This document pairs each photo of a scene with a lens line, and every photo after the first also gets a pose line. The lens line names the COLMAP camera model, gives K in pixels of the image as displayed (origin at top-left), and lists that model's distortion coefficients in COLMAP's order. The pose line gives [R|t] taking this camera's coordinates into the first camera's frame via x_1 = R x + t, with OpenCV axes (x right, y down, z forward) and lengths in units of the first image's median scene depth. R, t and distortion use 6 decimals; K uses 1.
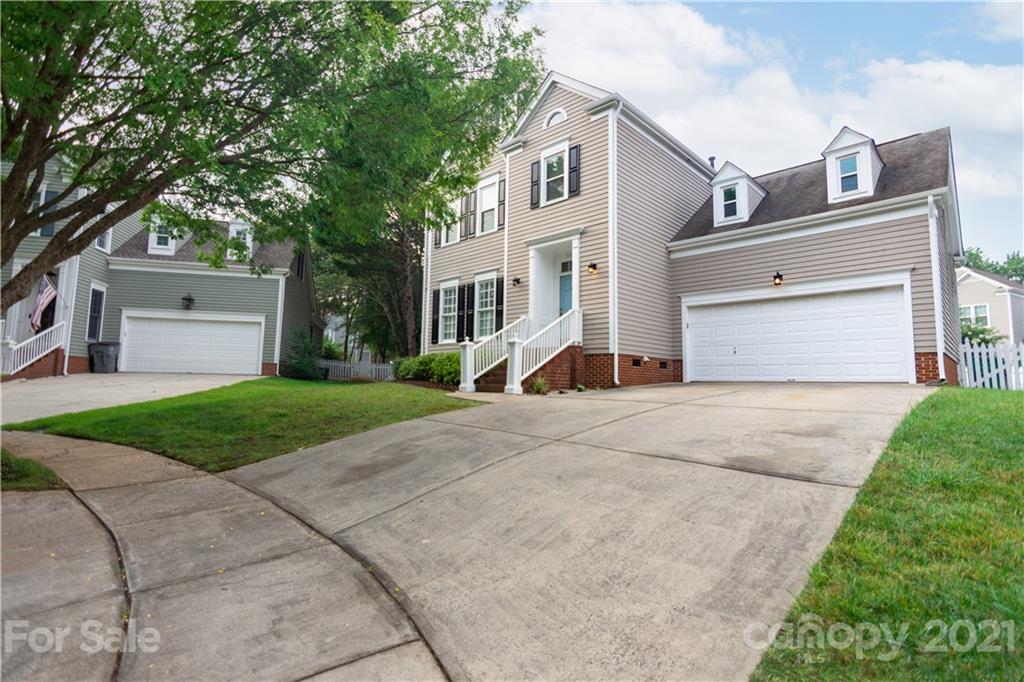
lens RADIAL K [[500.6, 0, 512.4], [0, 500.6, 335.7], [0, 0, 1]] dist [-0.009908, -0.000750]
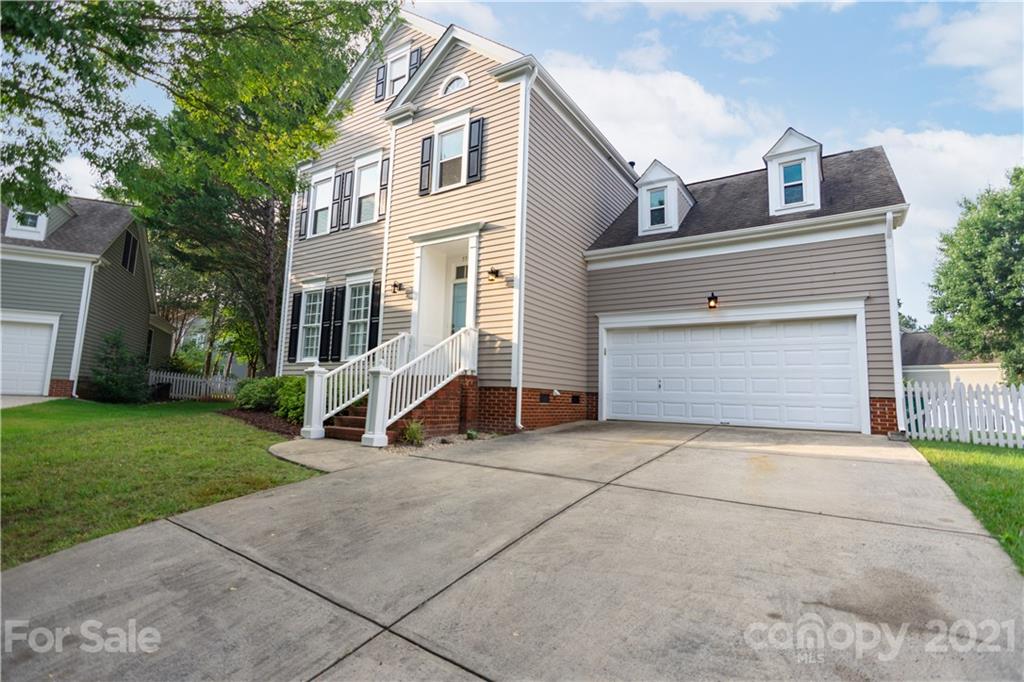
lens RADIAL K [[500.6, 0, 512.8], [0, 500.6, 336.1], [0, 0, 1]] dist [-0.009908, -0.000750]
pose [[0.981663, 0.037047, 0.186990, 0.044517], [-0.033285, 0.999176, -0.023219, -0.022144], [-0.187696, 0.016569, 0.982087, 0.217538]]
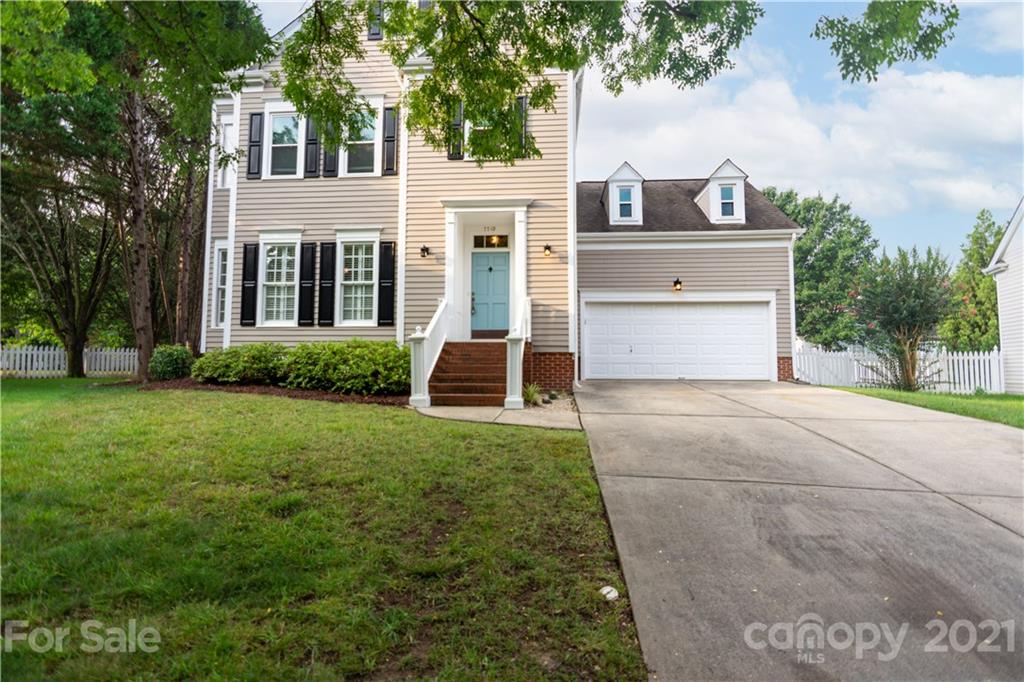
lens RADIAL K [[500.6, 0, 513.2], [0, 500.6, 337.1], [0, 0, 1]] dist [-0.009908, -0.000750]
pose [[0.768700, 0.028359, 0.638980, -0.383648], [-0.057178, 0.998064, 0.024490, -0.006276], [-0.637048, -0.055361, 0.768833, 0.348633]]
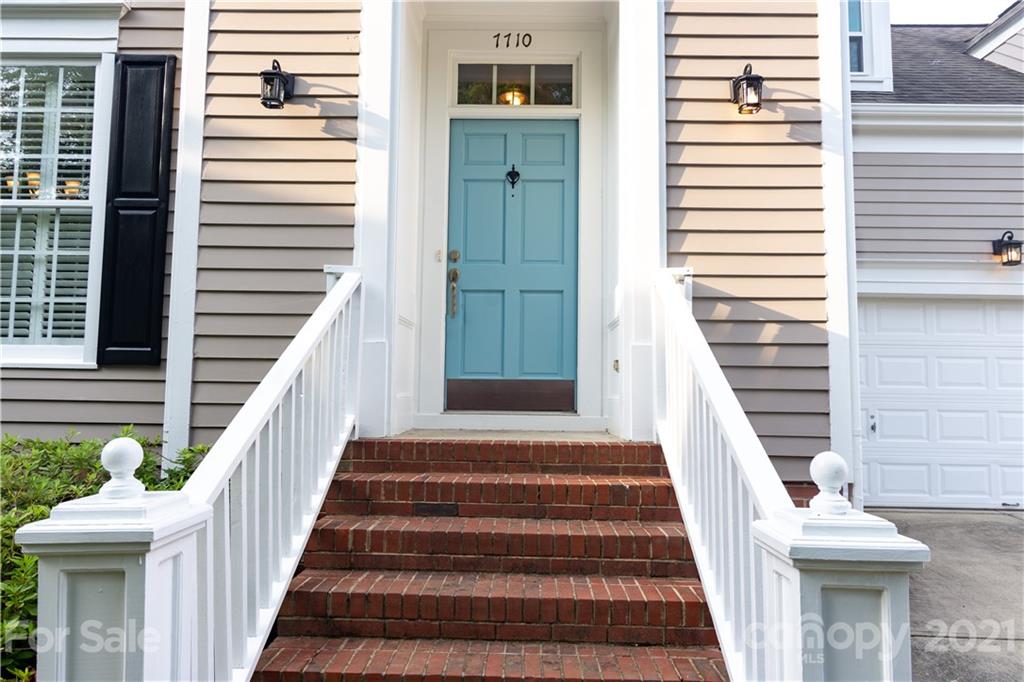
lens RADIAL K [[706.6, 0, 510.6], [0, 706.6, 342.1], [0, 0, 1]] dist [-0.001139, -0.000041]
pose [[0.730879, 0.041336, 0.681254, -0.115958], [-0.072554, 0.997214, 0.017332, -0.020416], [-0.678639, -0.062095, 0.731842, 0.765325]]
